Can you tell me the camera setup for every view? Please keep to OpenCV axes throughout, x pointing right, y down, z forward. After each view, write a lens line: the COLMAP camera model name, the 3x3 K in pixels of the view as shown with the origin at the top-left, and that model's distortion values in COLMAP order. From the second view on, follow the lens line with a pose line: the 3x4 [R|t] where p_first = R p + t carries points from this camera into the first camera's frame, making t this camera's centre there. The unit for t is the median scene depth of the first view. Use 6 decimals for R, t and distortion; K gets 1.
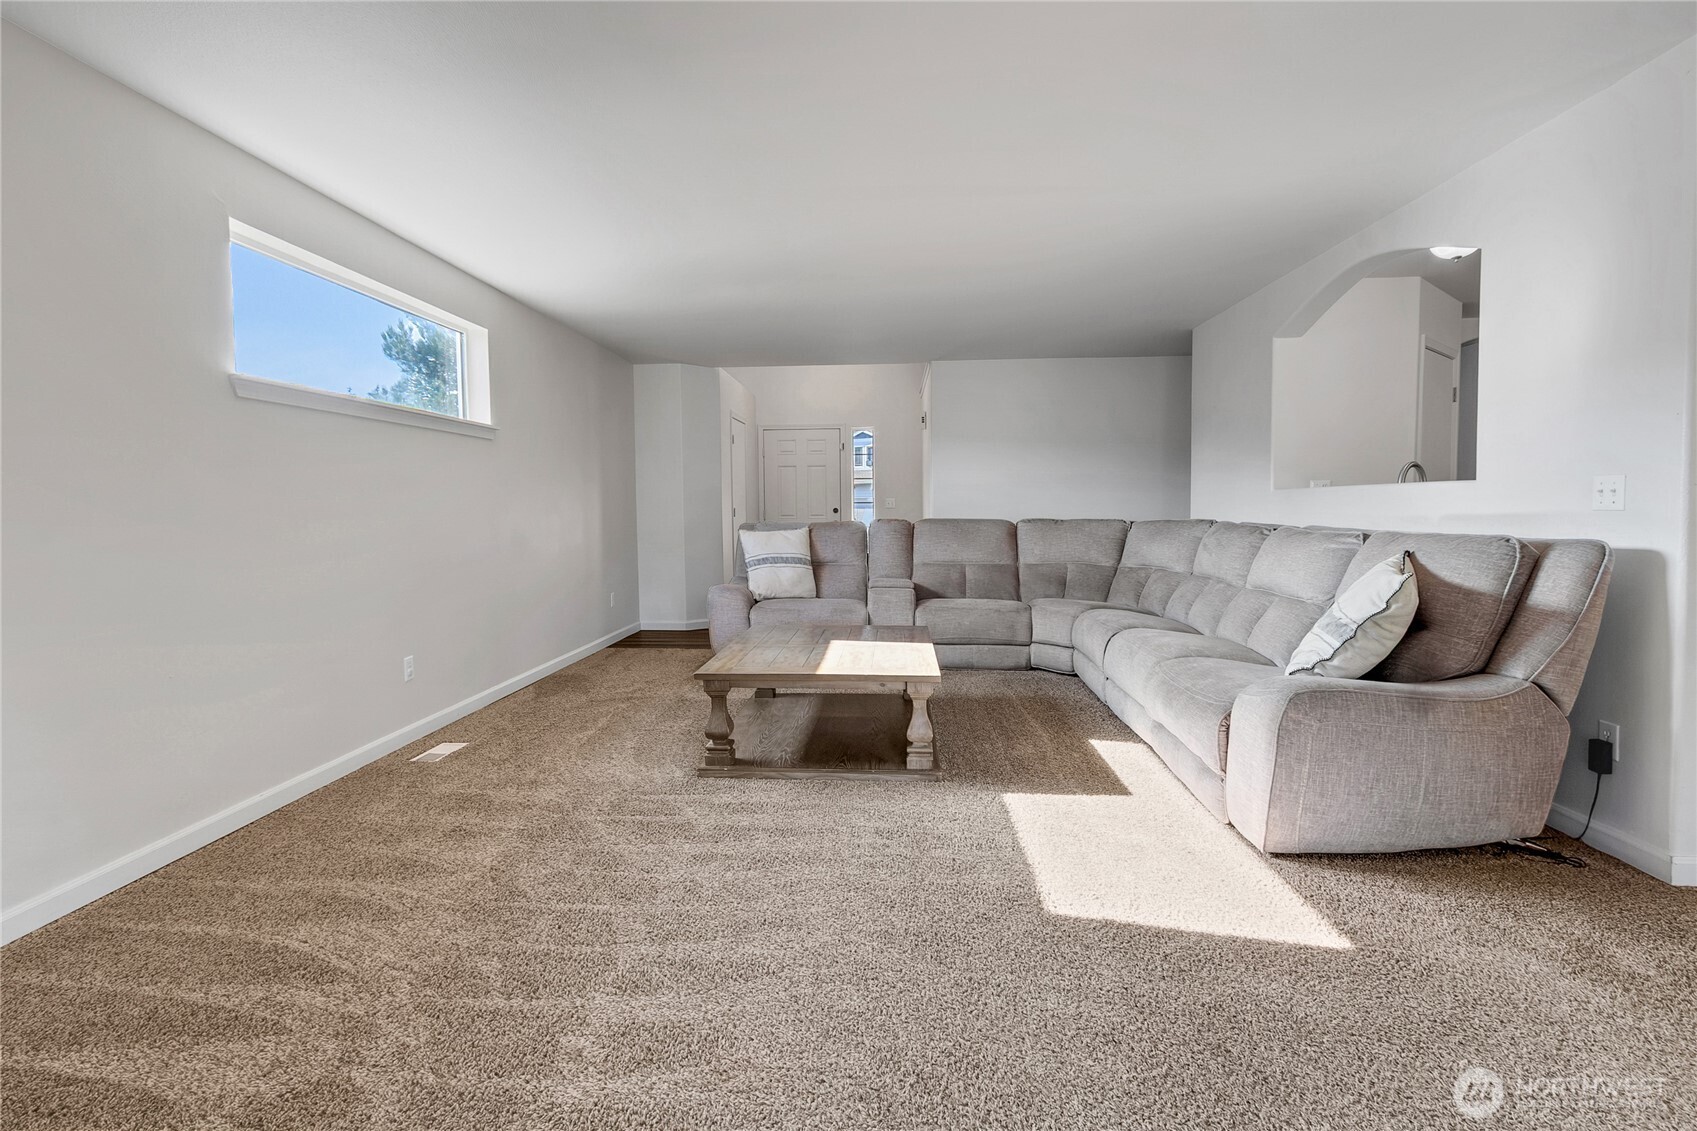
lens RADIAL K [[799.2, 0, 843.2], [0, 799.2, 548.4], [0, 0, 1]] dist [0.003365, 0.000257]
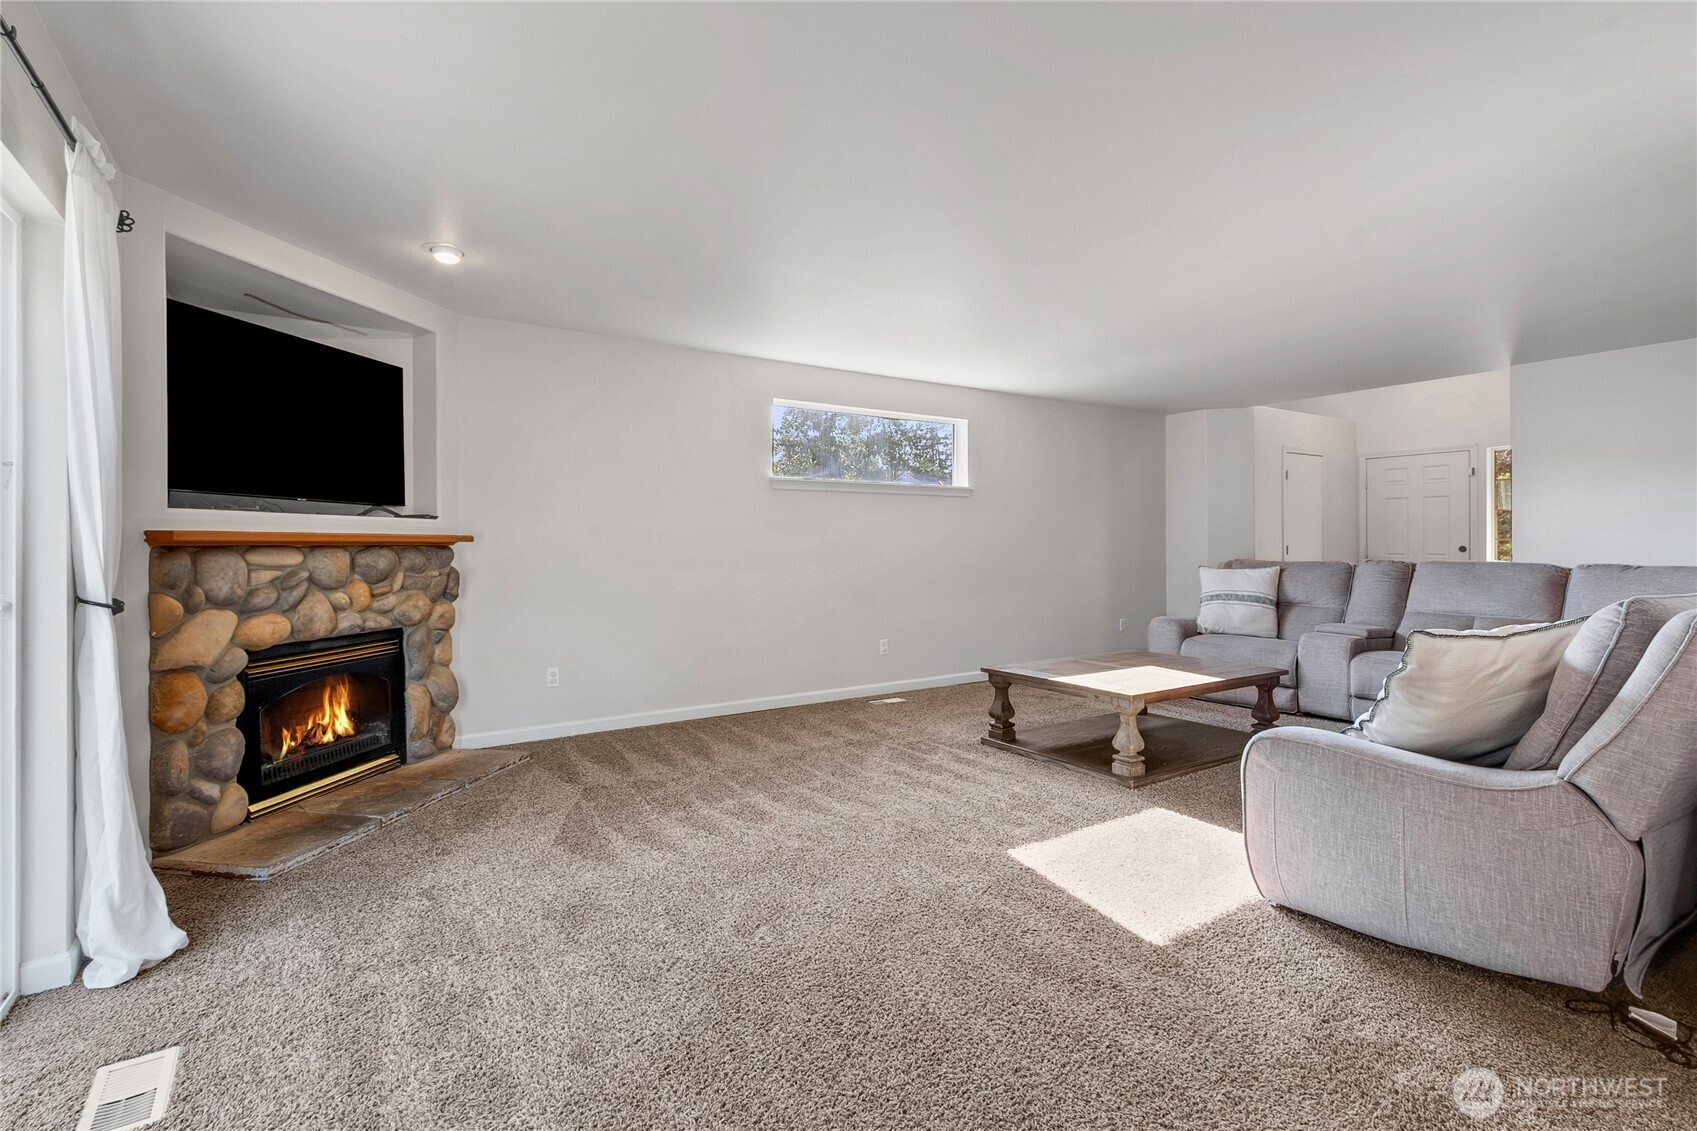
lens RADIAL K [[799.2, 0, 843.2], [0, 799.2, 548.4], [0, 0, 1]] dist [0.003365, 0.000257]
pose [[0.606342, 0.011096, -0.795126, 0.775170], [-0.043568, 0.998864, -0.019285, -0.011765], [0.794009, 0.046335, 0.606137, -0.037107]]
